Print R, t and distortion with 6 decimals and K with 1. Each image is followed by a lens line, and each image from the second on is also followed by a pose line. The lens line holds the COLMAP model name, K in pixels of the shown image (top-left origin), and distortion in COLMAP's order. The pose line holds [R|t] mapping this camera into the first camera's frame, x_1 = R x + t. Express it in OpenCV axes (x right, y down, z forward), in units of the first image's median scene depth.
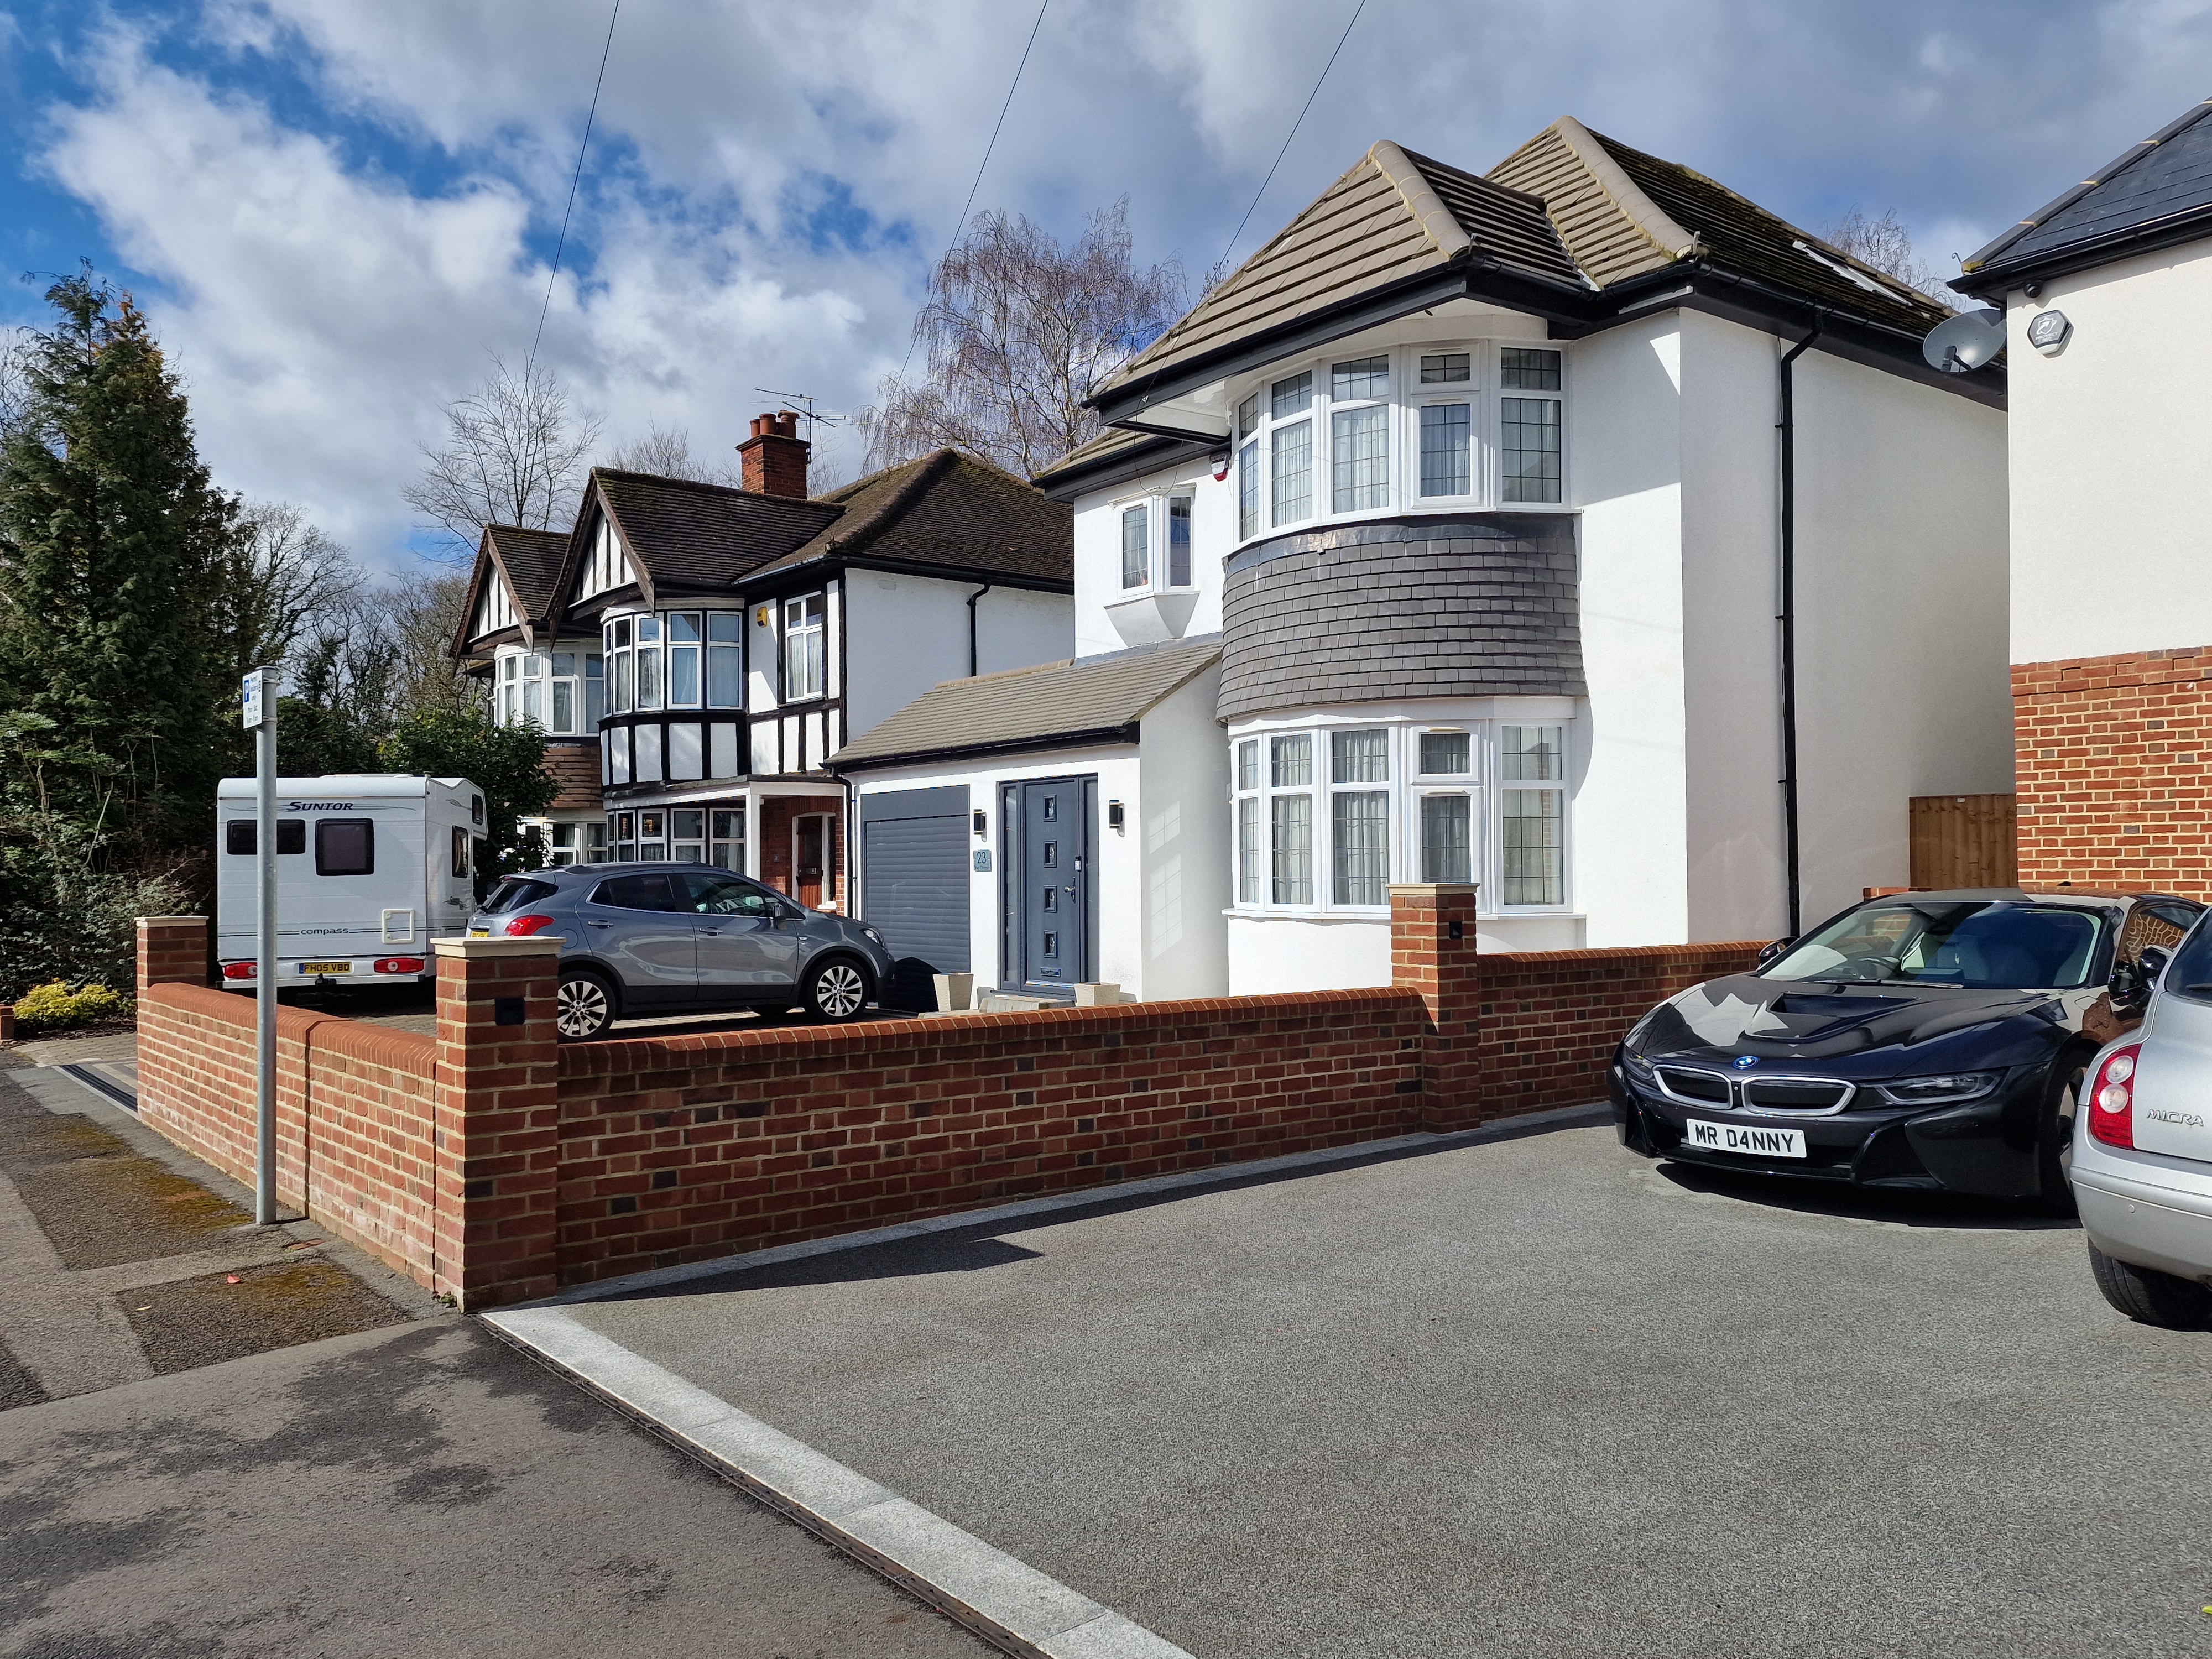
lens RADIAL K [[1643.3, 0, 1057.7], [0, 1643.3, 854.9], [0, 0, 1]] dist [0.073623, -0.067355]
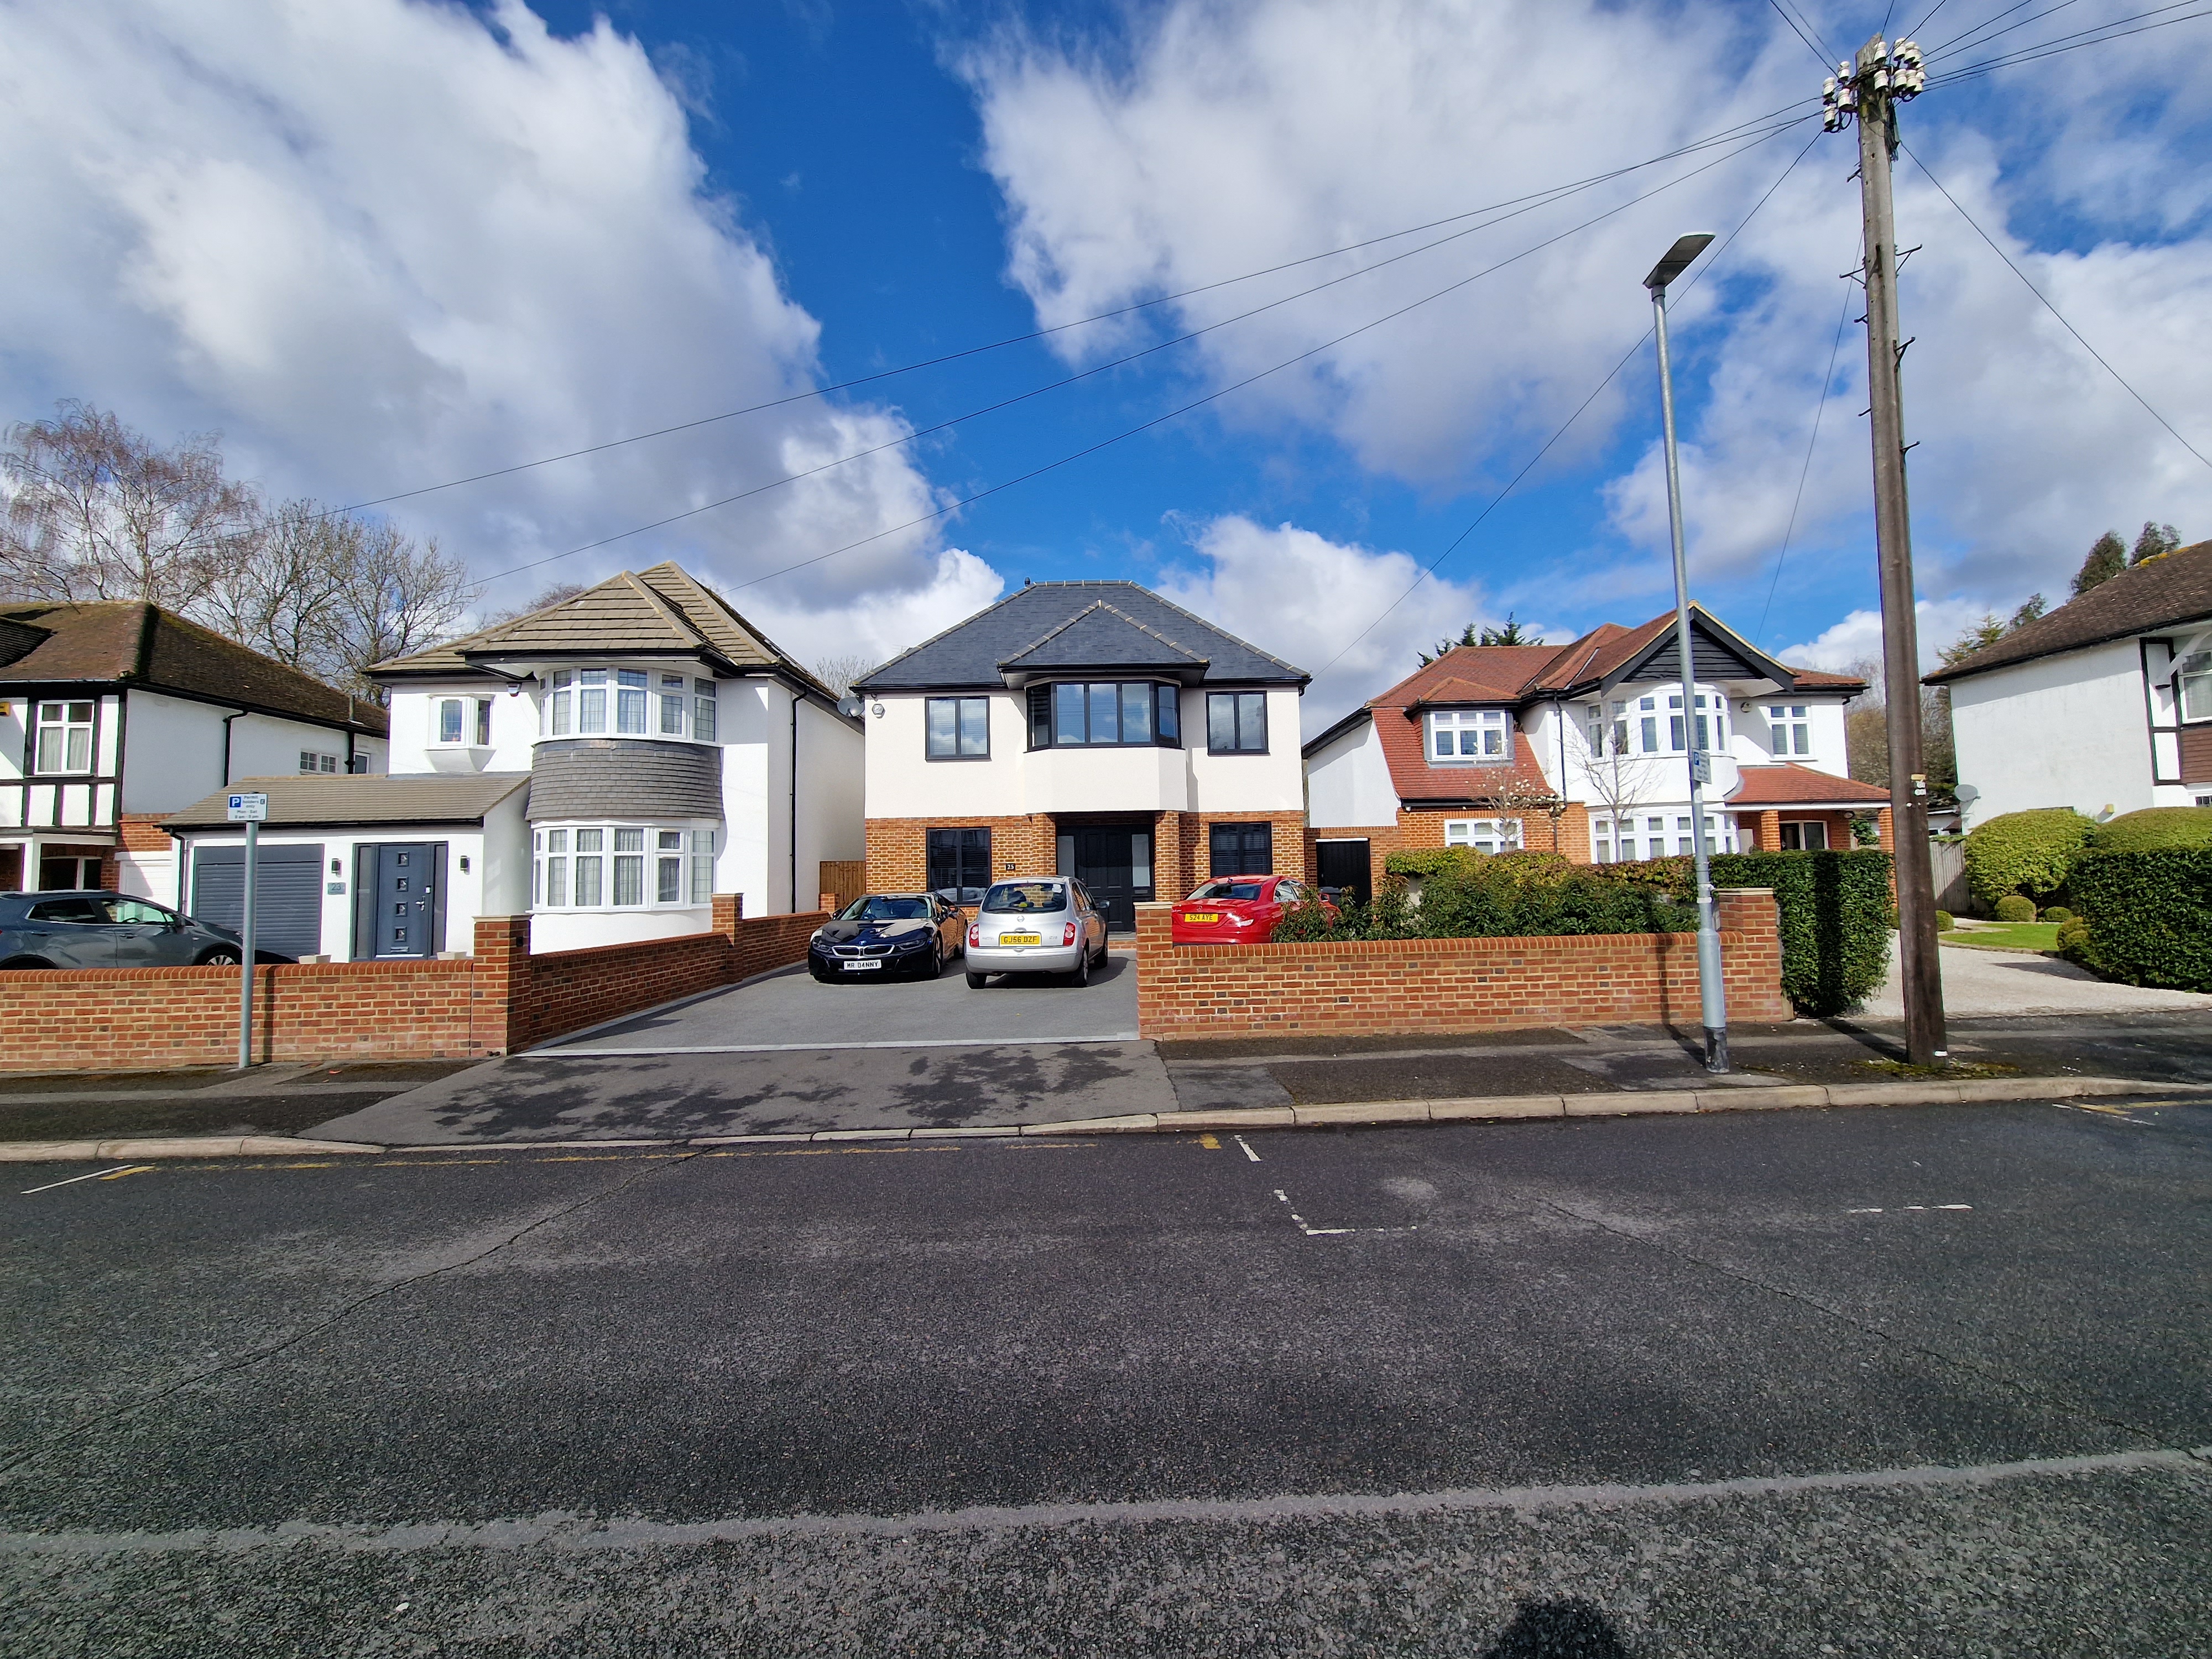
lens RADIAL K [[922.5, 0, 1106.0], [0, 922.5, 829.5], [0, 0, 1]] dist [-0.016412, 0.000040]
pose [[0.598248, 0.041390, 0.800242, -0.487729], [0.006931, 0.998360, -0.056818, 0.002735], [-0.801281, 0.039537, 0.596980, -0.322318]]
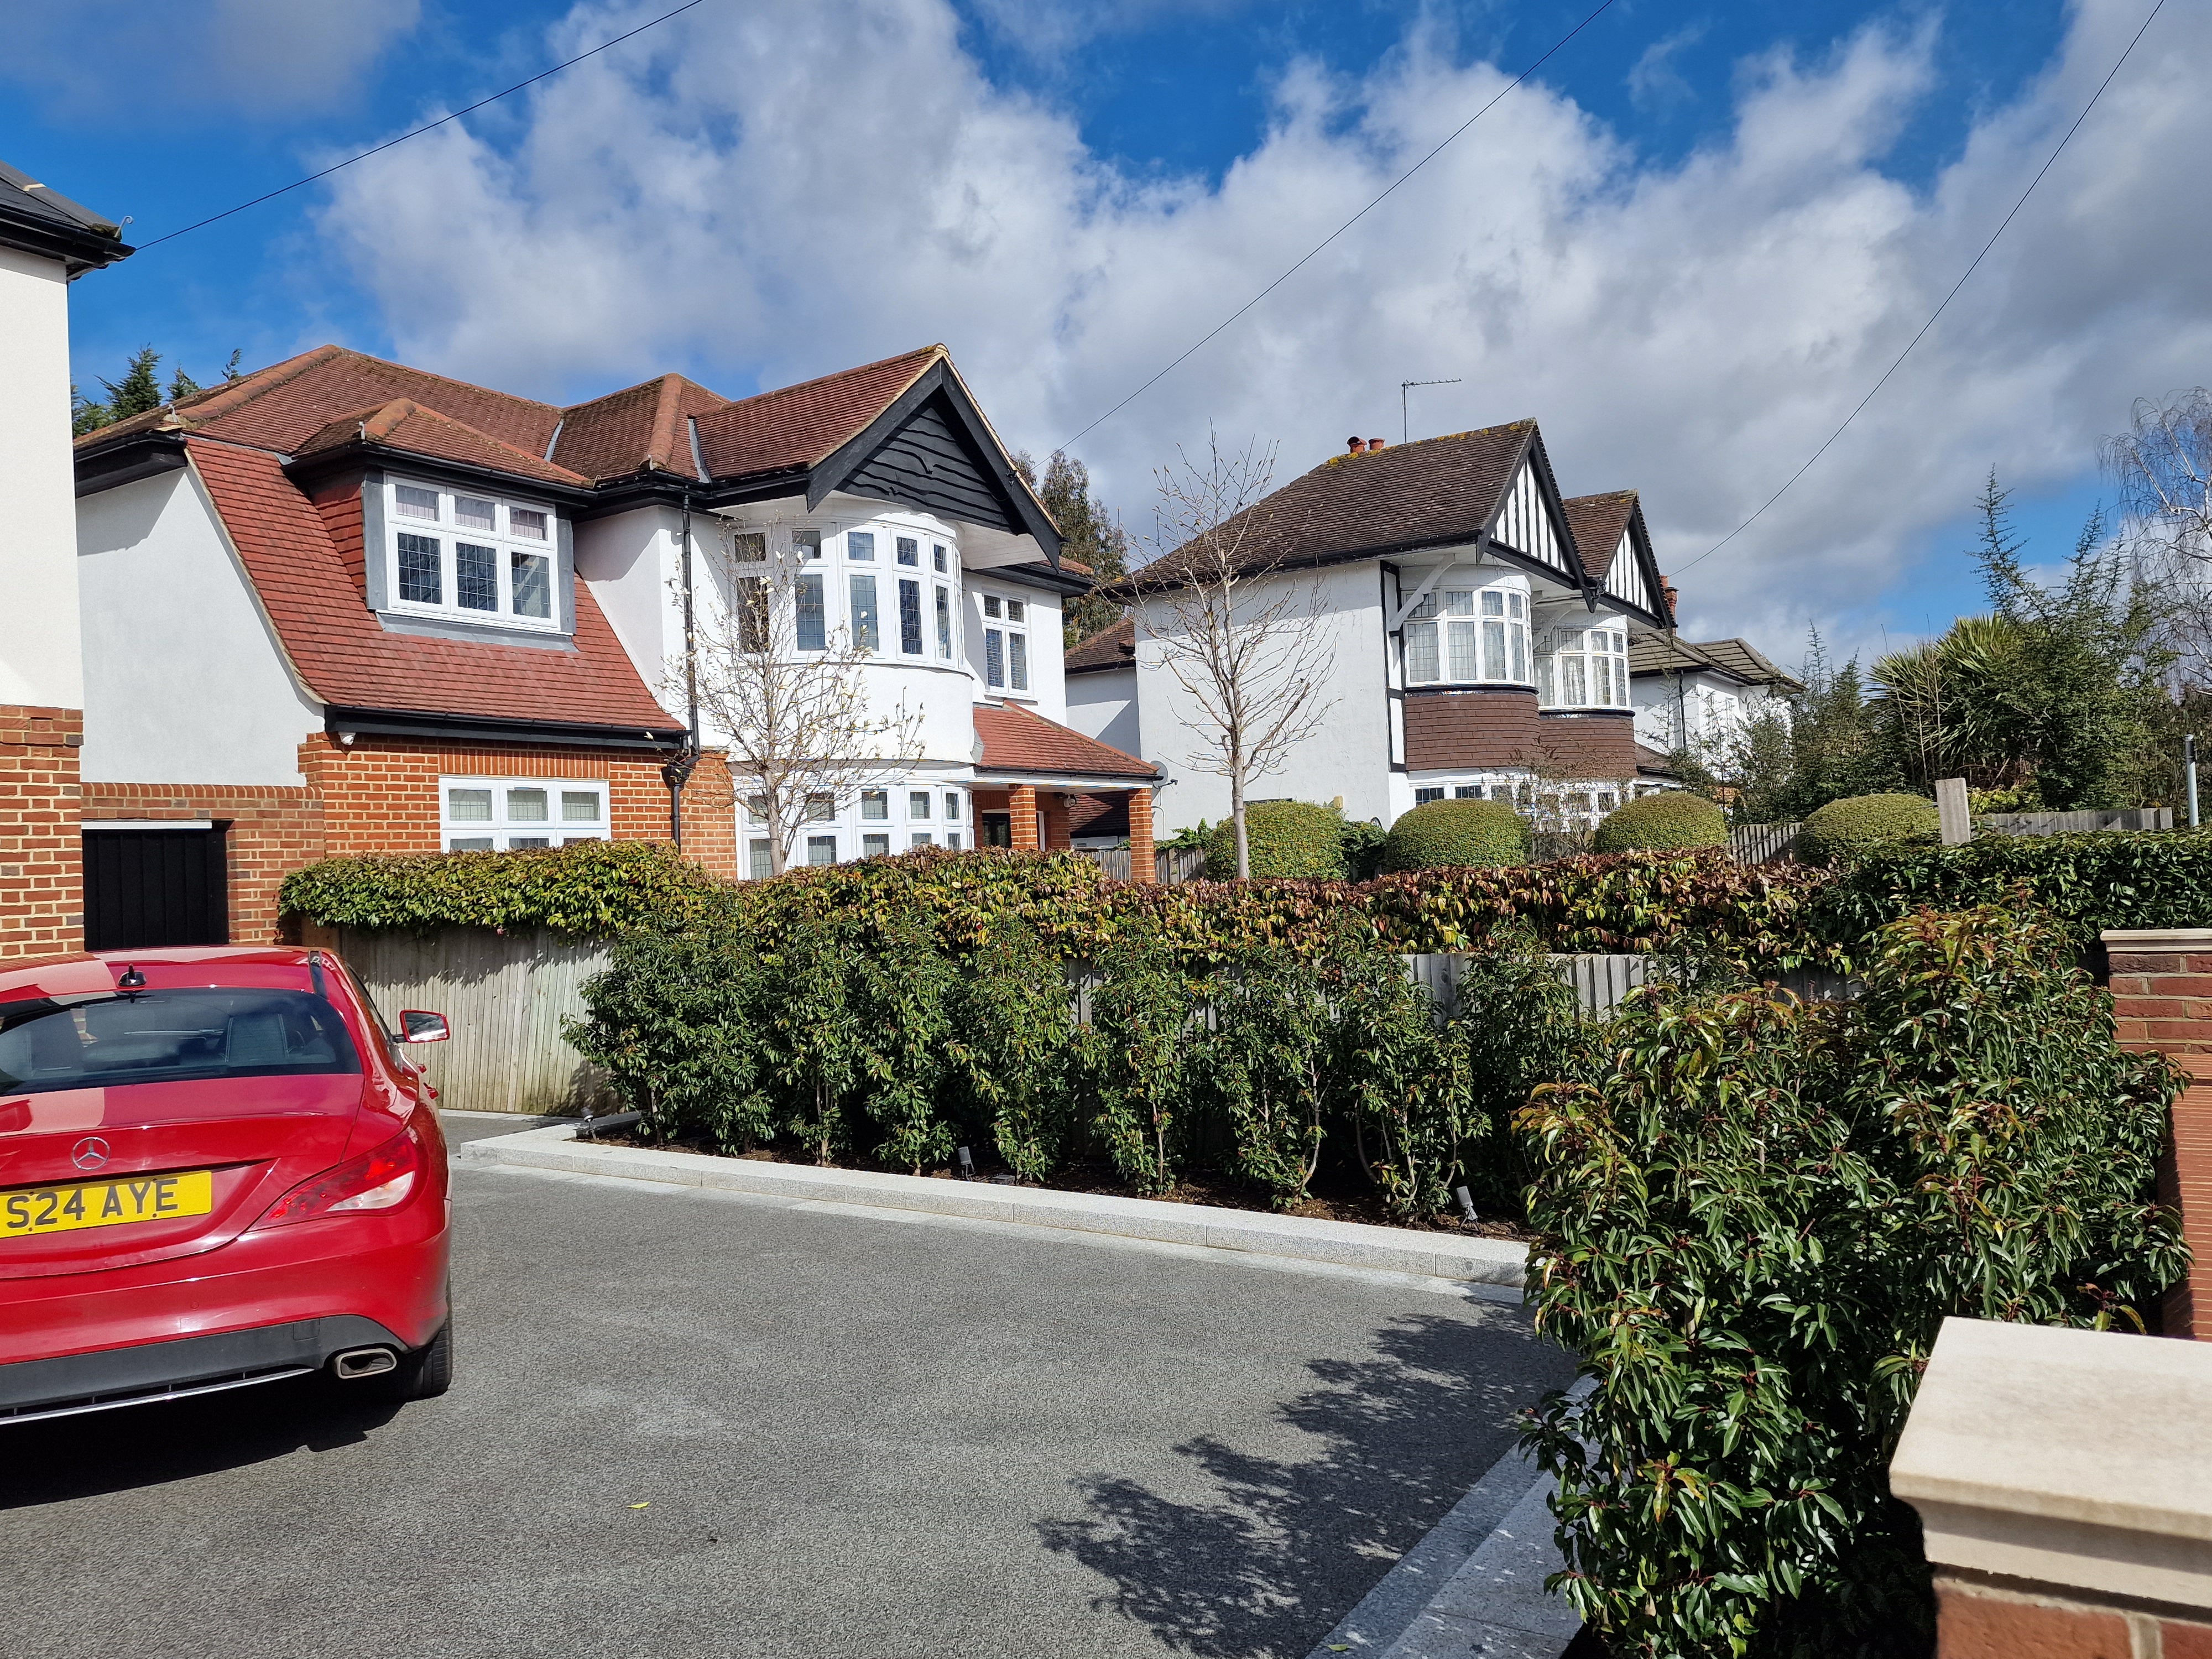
lens RADIAL K [[1649.1, 0, 1089.3], [0, 1649.1, 821.8], [0, 0, 1]] dist [0.070516, -0.053287]
pose [[-0.344990, 0.055059, 0.936990, 0.081281], [0.036826, 0.998303, -0.045103, -0.011543], [-0.937884, 0.018945, -0.346432, 0.193247]]
